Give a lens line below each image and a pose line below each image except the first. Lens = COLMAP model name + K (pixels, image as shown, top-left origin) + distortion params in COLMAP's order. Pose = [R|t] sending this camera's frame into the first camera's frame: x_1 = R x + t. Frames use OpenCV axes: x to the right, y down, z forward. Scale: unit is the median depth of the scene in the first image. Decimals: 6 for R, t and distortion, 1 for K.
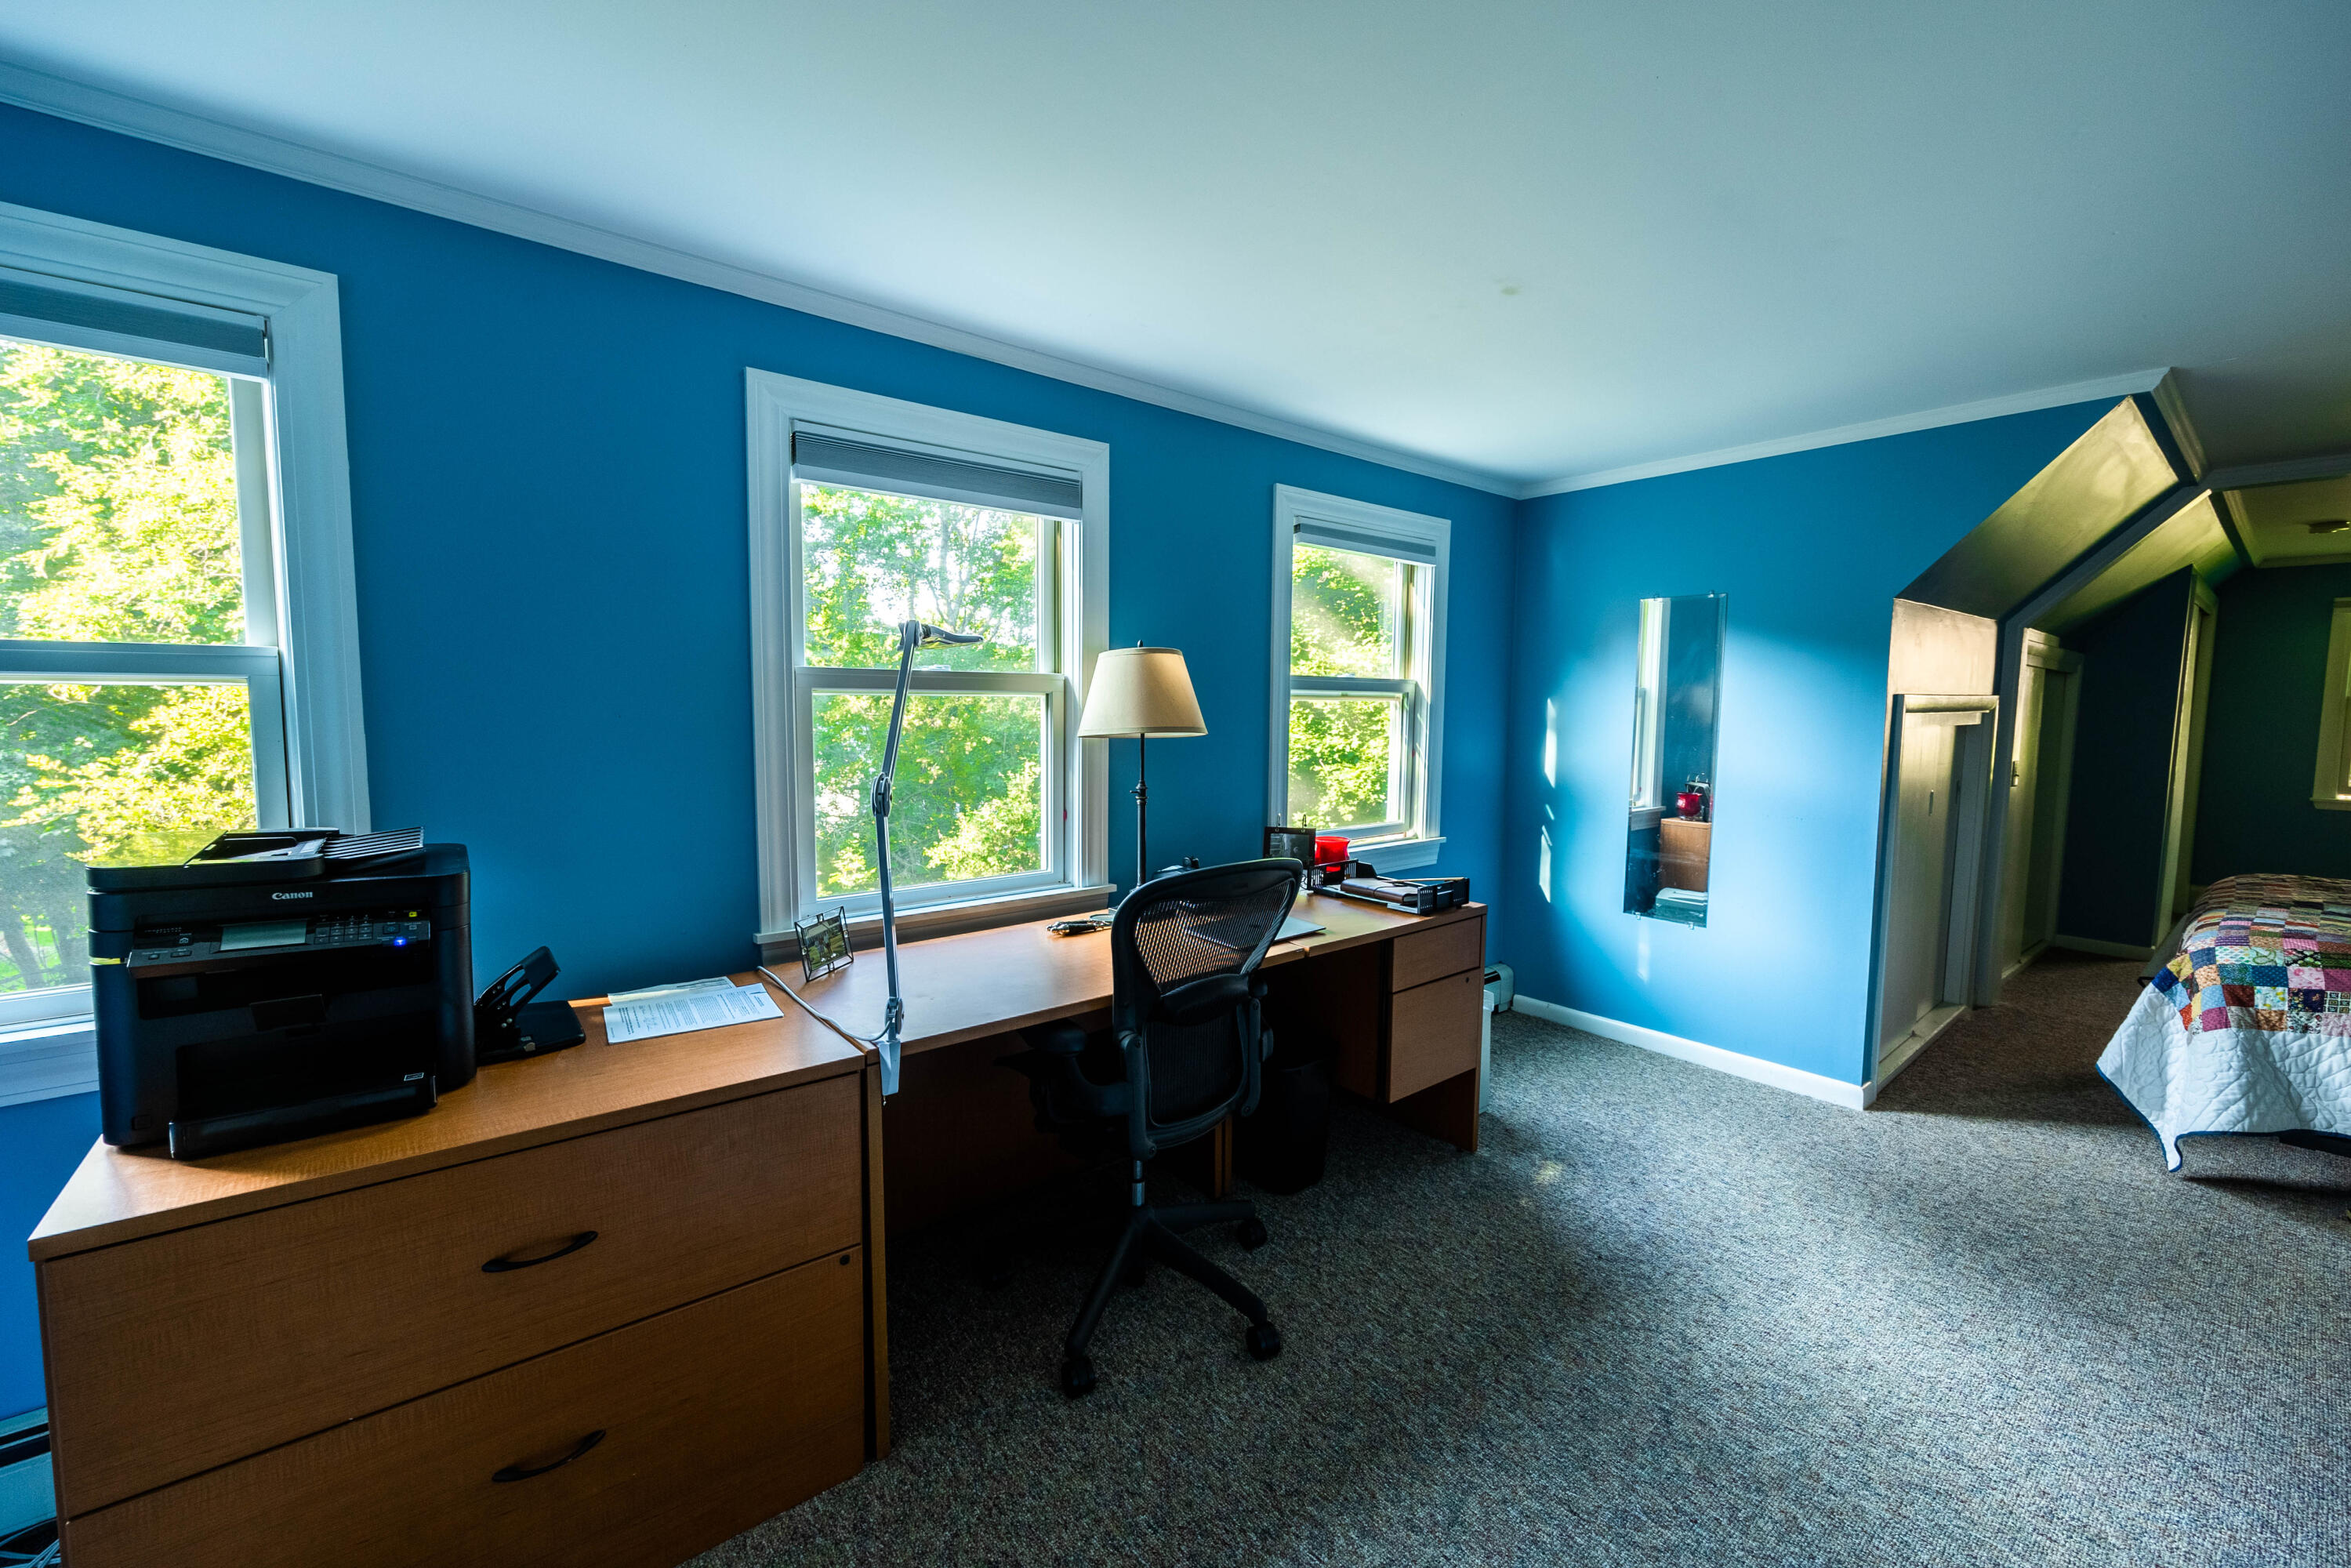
lens RADIAL K [[951.9, 0, 1163.7], [0, 951.9, 782.2], [0, 0, 1]] dist [-0.004000, -0.000095]
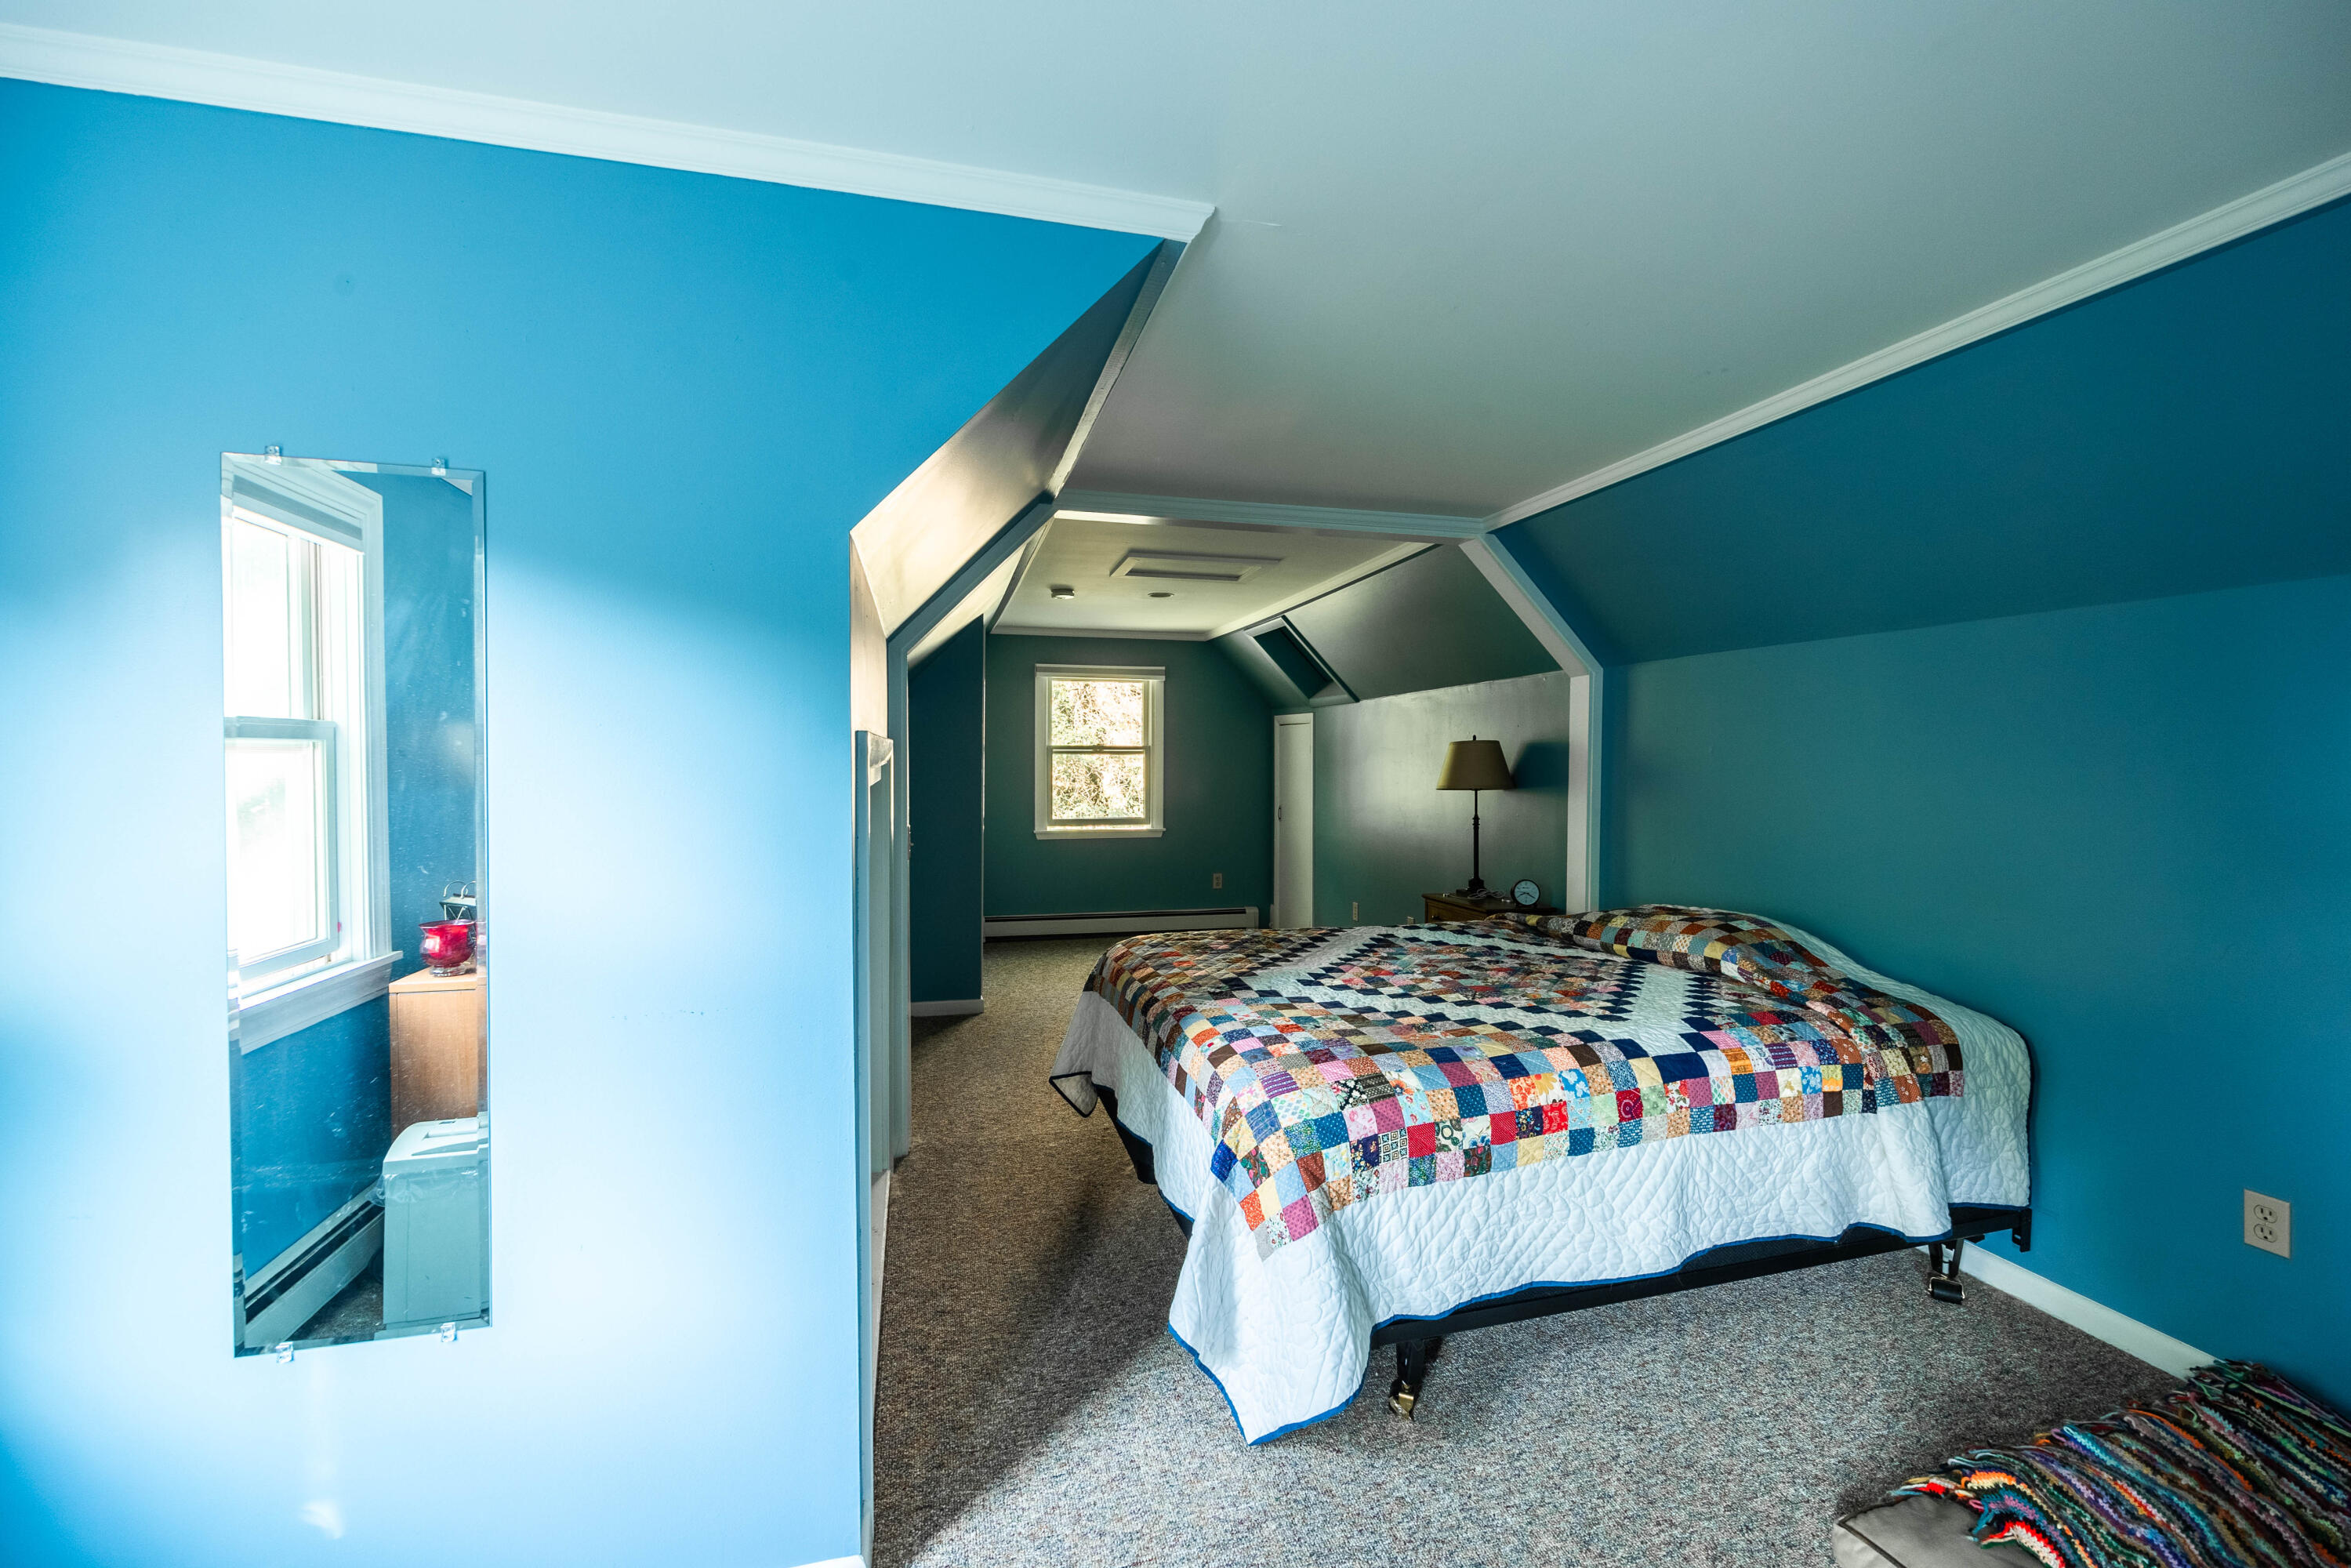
lens RADIAL K [[951.9, 0, 1163.5], [0, 951.9, 778.8], [0, 0, 1]] dist [-0.004000, -0.000095]
pose [[0.424177, -0.028438, 0.905133, 0.462678], [0.079165, 0.996845, -0.005780, -0.062930], [-0.902112, 0.074107, 0.425090, 0.769573]]
